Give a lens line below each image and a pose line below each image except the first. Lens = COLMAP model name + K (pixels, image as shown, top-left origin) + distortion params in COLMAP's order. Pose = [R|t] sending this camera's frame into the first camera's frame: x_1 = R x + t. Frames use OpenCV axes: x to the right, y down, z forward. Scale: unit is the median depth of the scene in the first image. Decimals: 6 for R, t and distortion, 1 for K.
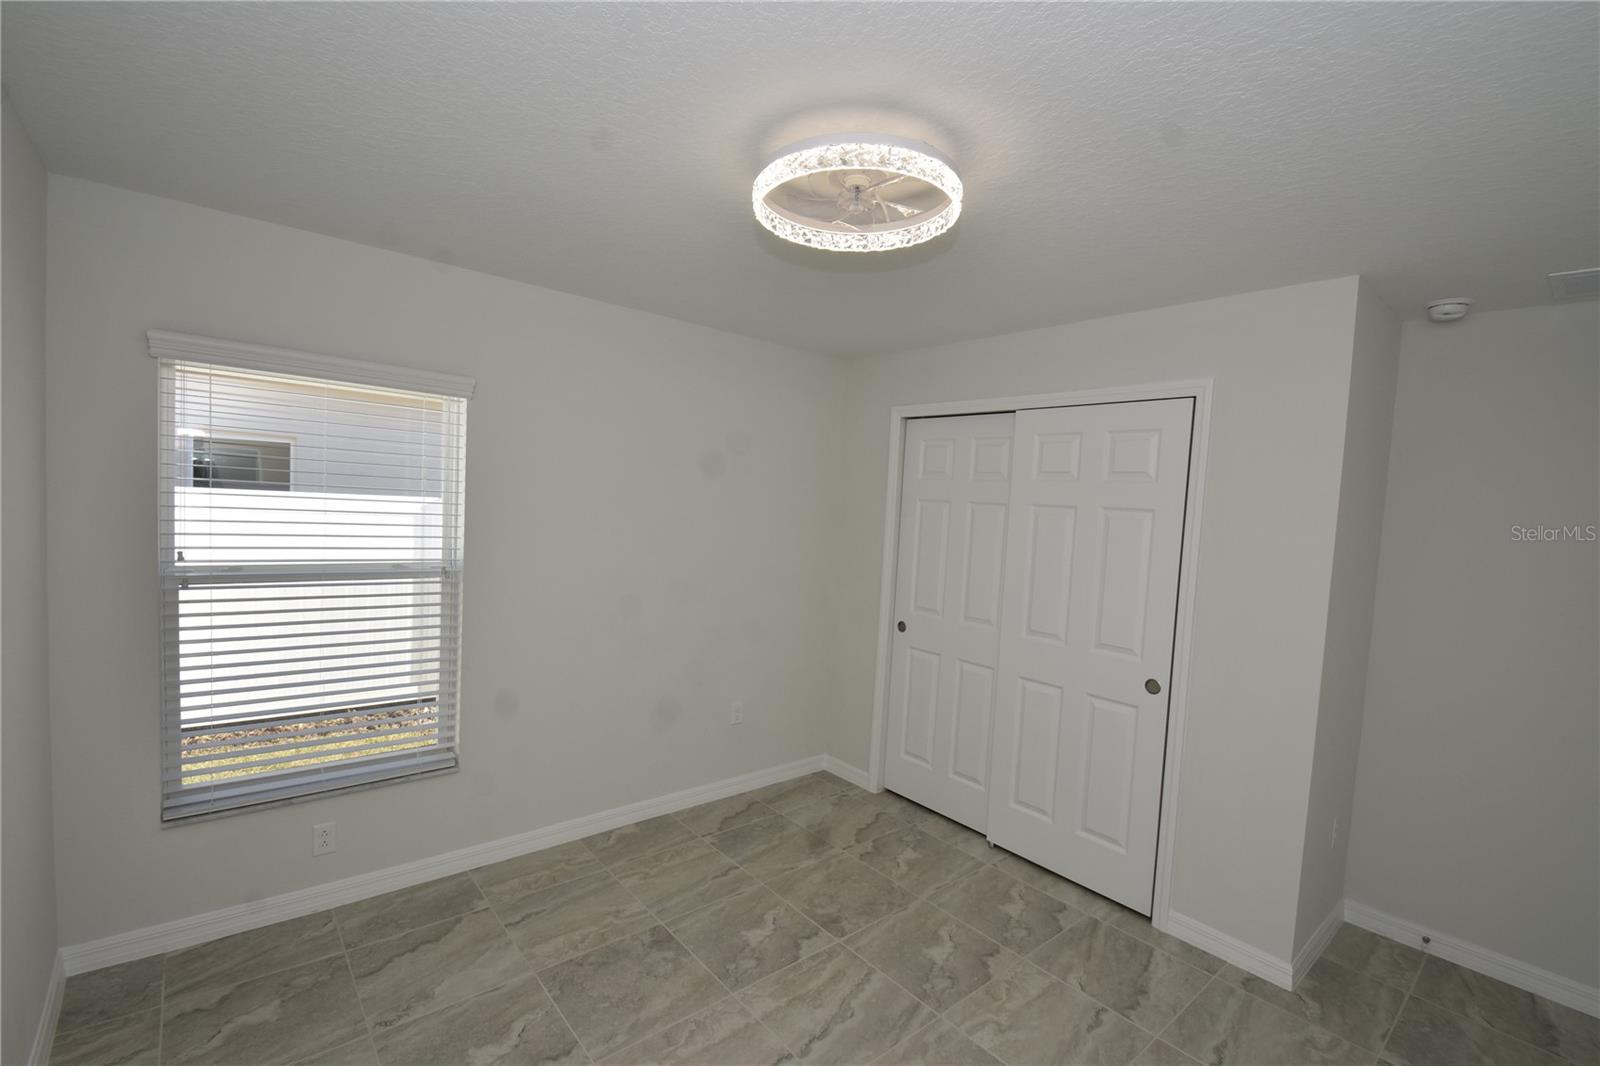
lens RADIAL K [[701.6, 0, 802.3], [0, 701.6, 529.9], [0, 0, 1]] dist [0.009308, -0.010150]
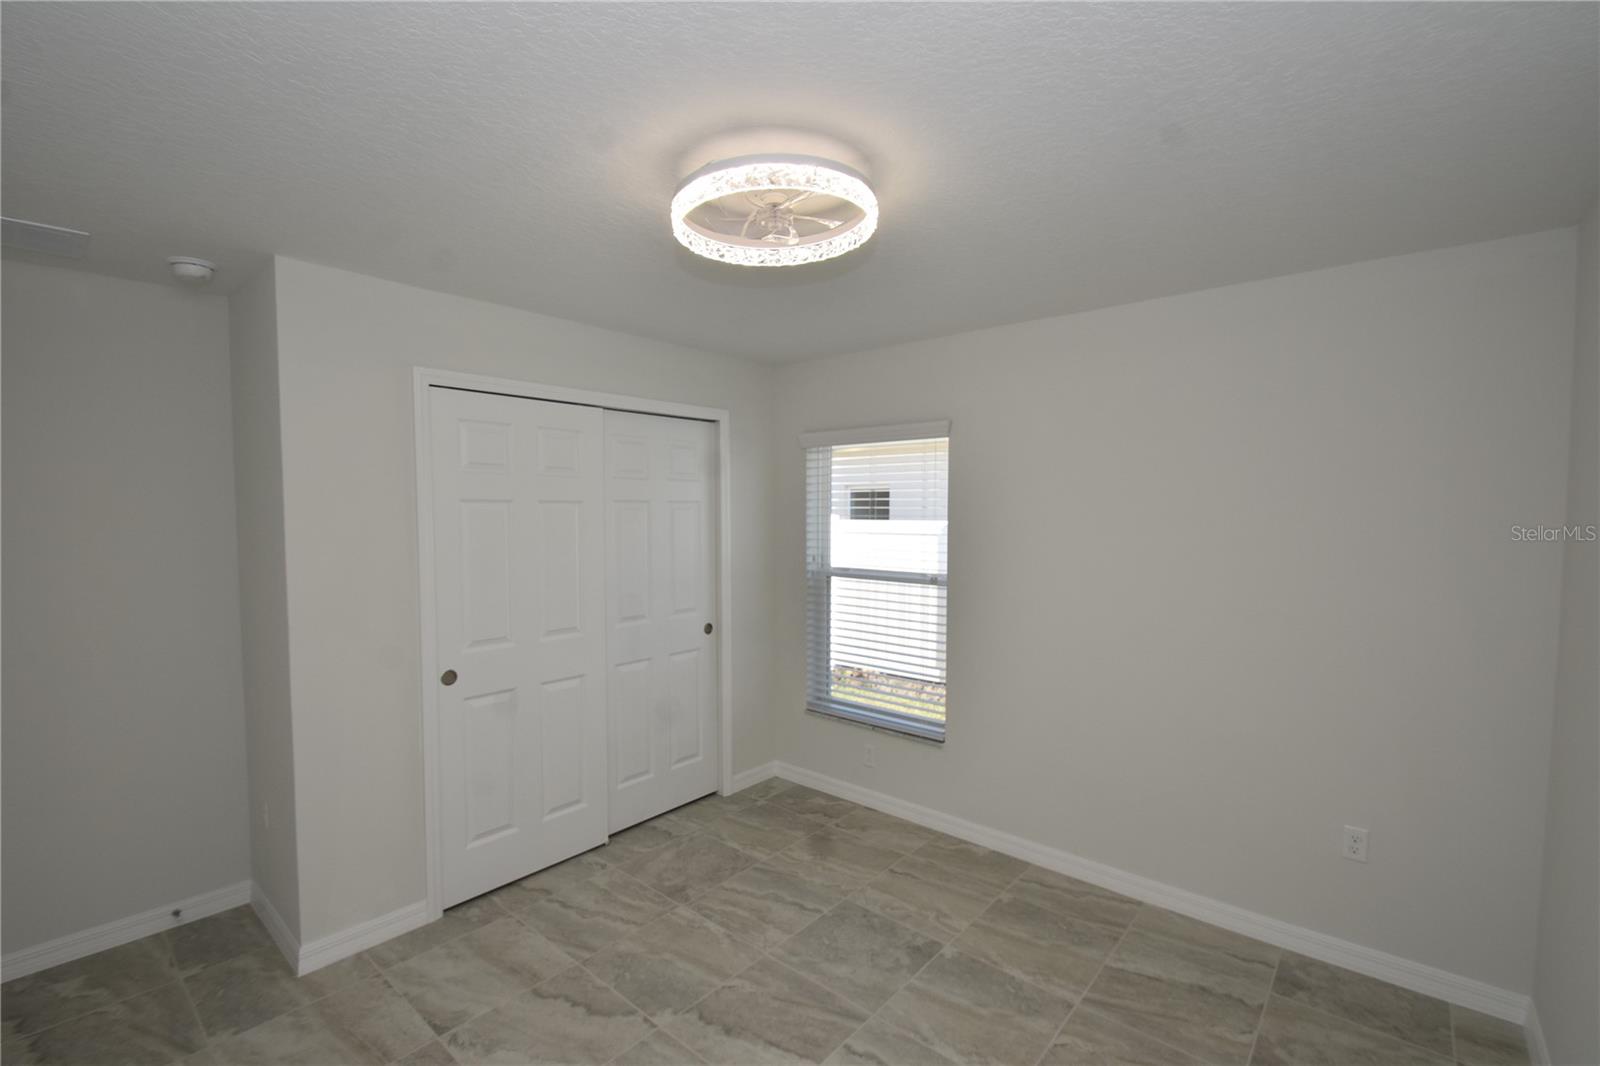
lens RADIAL K [[701.6, 0, 802.8], [0, 701.6, 541.1], [0, 0, 1]] dist [0.009308, -0.010150]
pose [[0.137229, -0.010844, -0.990480, 0.730081], [-0.025213, 0.999578, -0.014437, 0.015369], [0.990218, 0.026954, 0.136897, 0.635988]]
